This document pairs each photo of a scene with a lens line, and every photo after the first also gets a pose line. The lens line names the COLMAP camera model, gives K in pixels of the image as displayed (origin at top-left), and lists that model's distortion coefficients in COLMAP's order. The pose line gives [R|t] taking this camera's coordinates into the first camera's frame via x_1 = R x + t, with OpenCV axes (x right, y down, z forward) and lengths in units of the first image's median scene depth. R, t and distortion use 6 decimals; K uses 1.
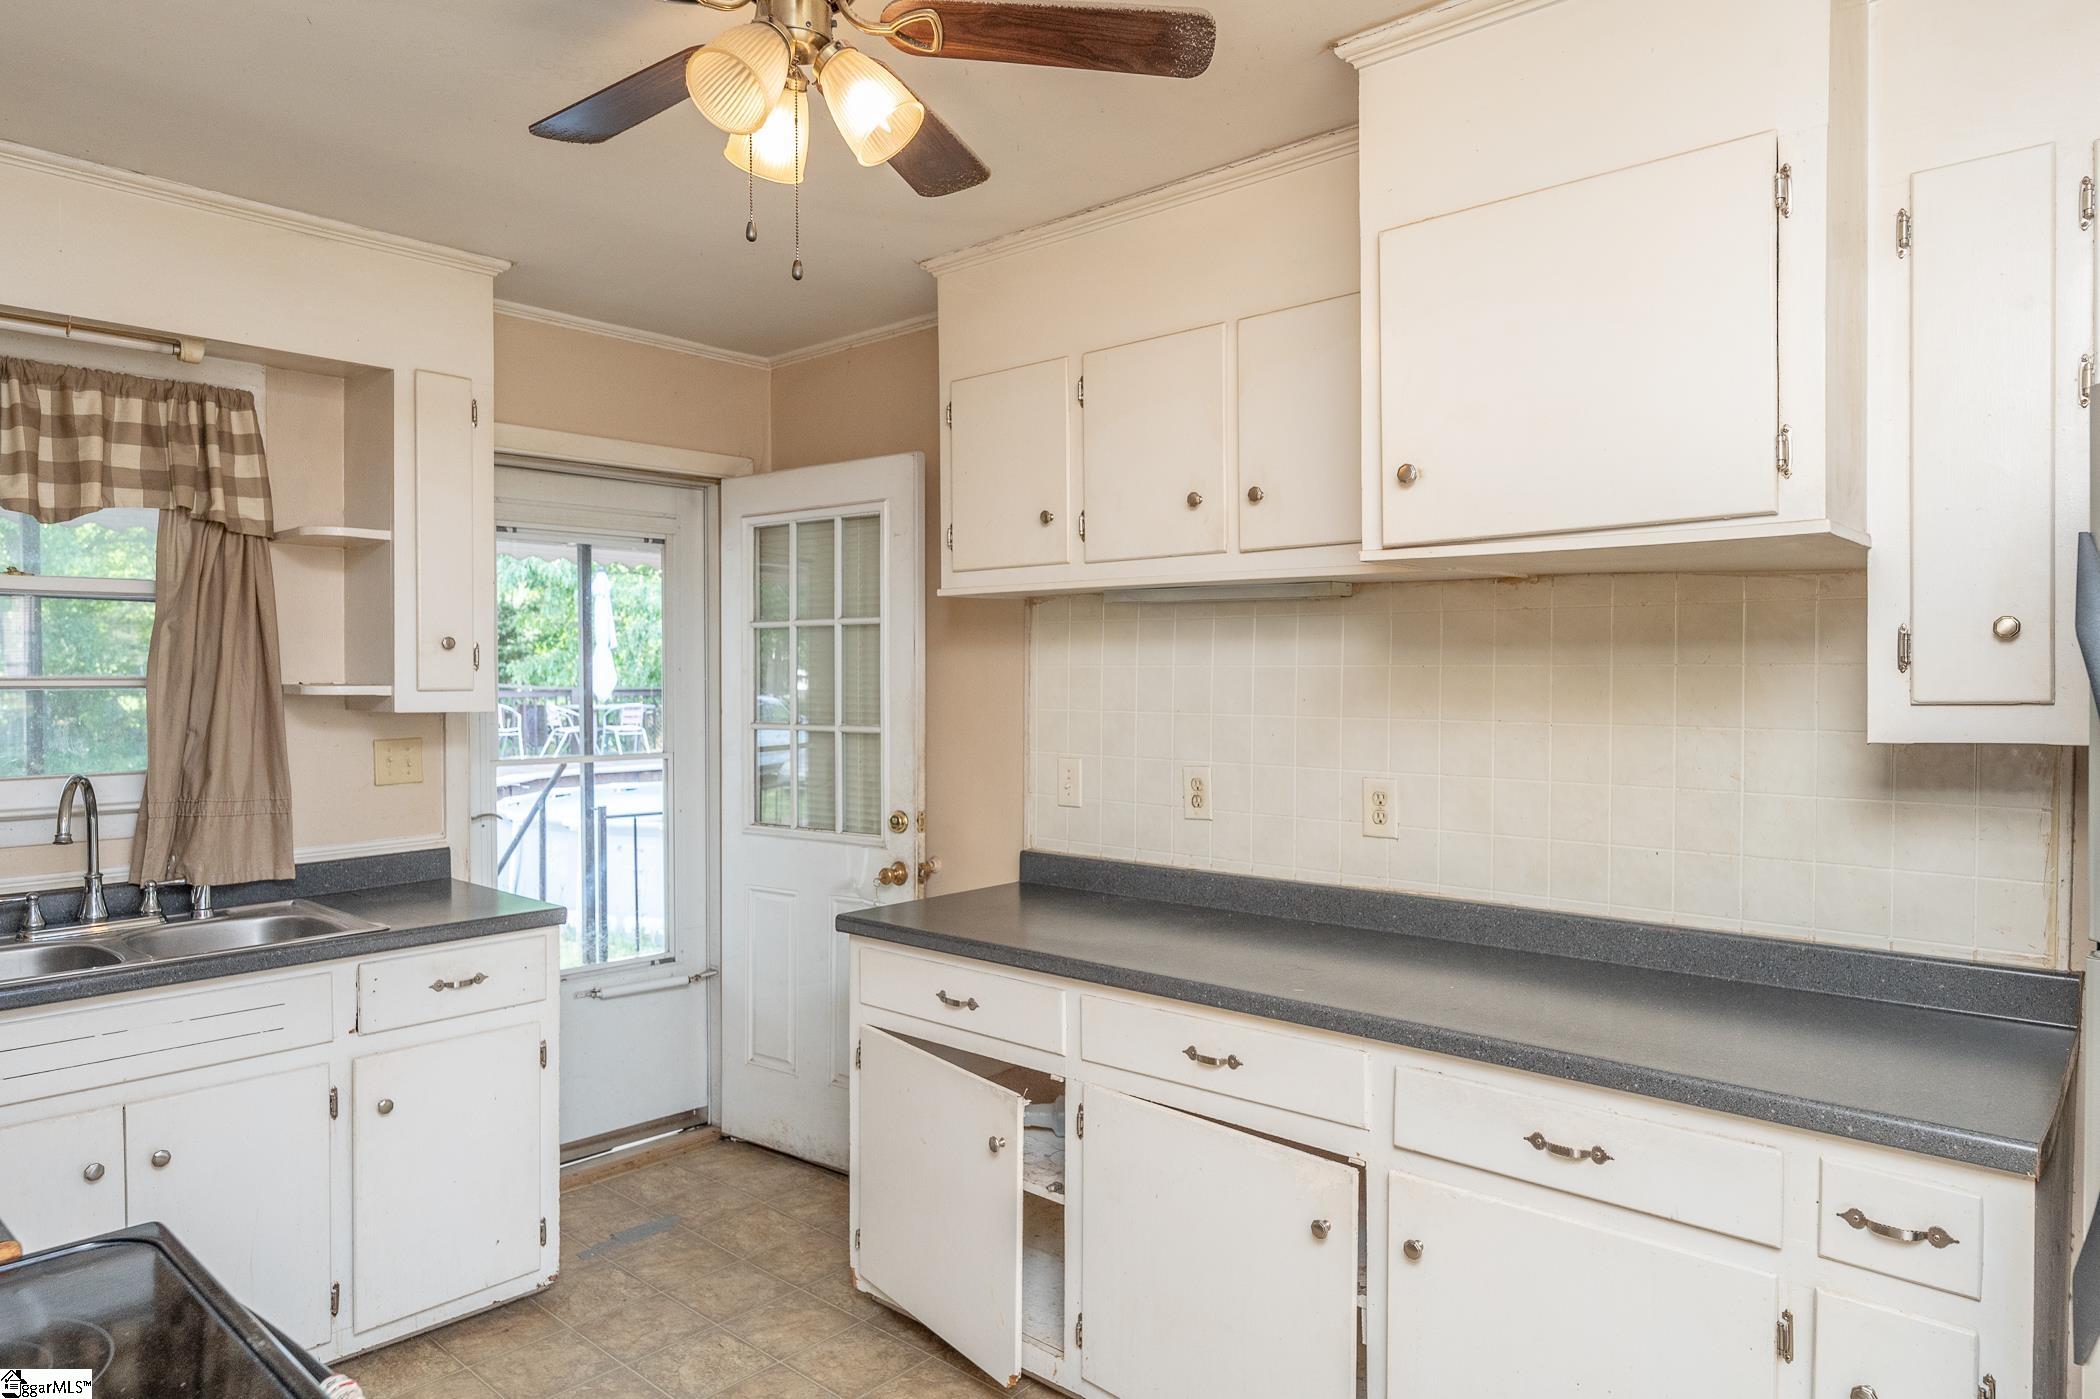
lens RADIAL K [[1283.8, 0, 1051.4], [0, 1283.8, 692.8], [0, 0, 1]] dist [-0.005238, -0.003037]
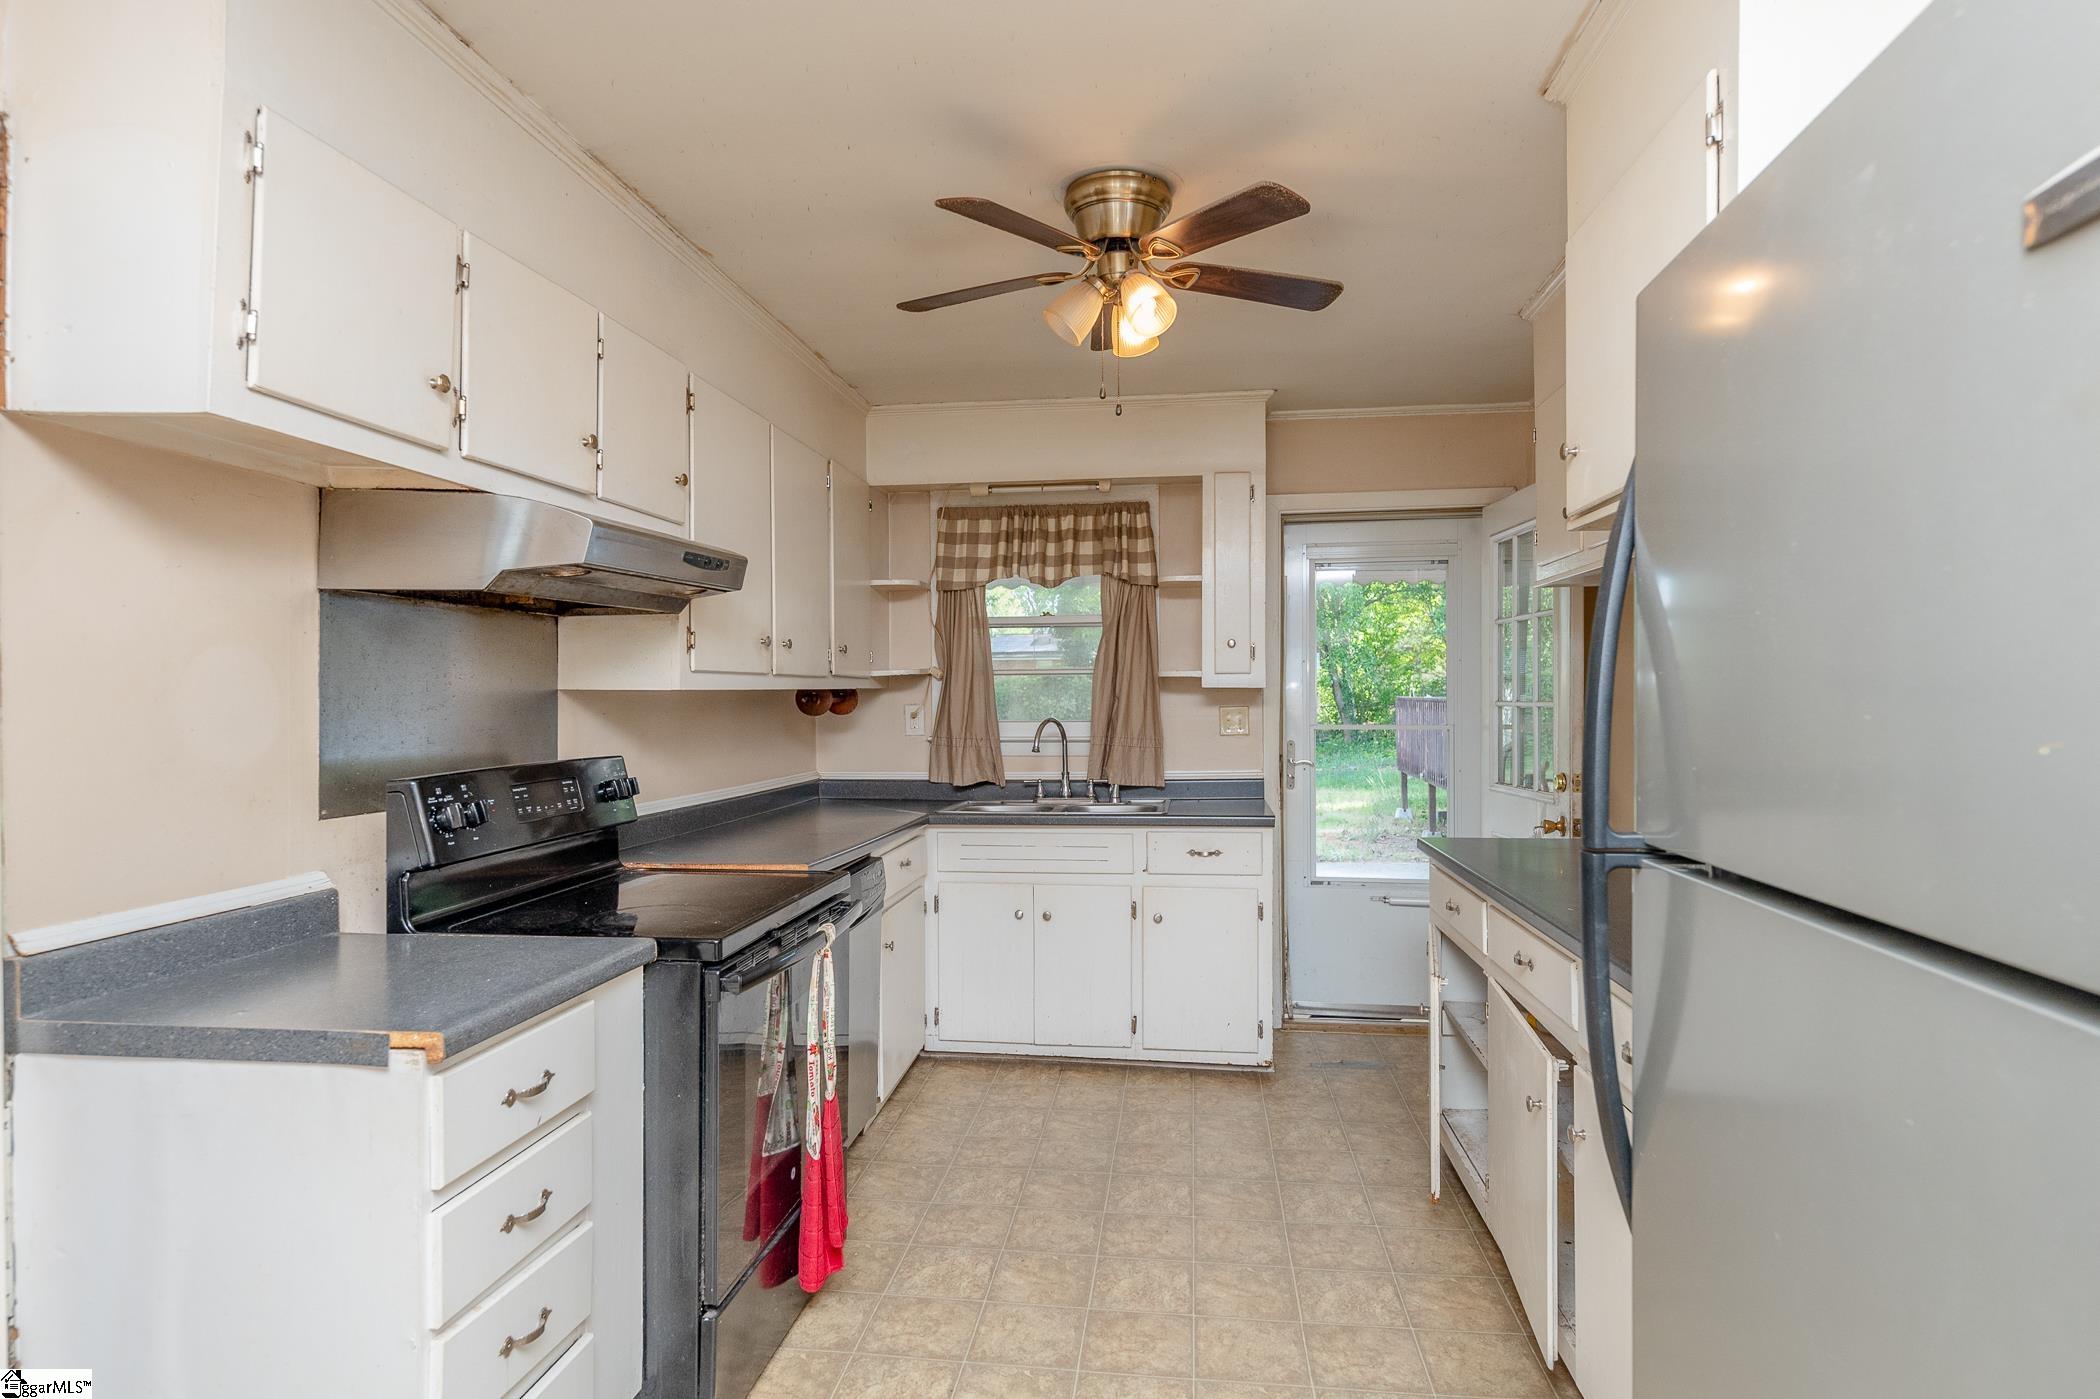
lens RADIAL K [[1120.9, 0, 1052.9], [0, 1120.9, 703.1], [0, 0, 1]] dist [0.001789, -0.000072]
pose [[0.565564, 0.000348, -0.824704, 0.573235], [-0.006088, 0.999974, -0.003753, 0.043953], [0.824682, 0.007144, 0.565552, 0.048513]]
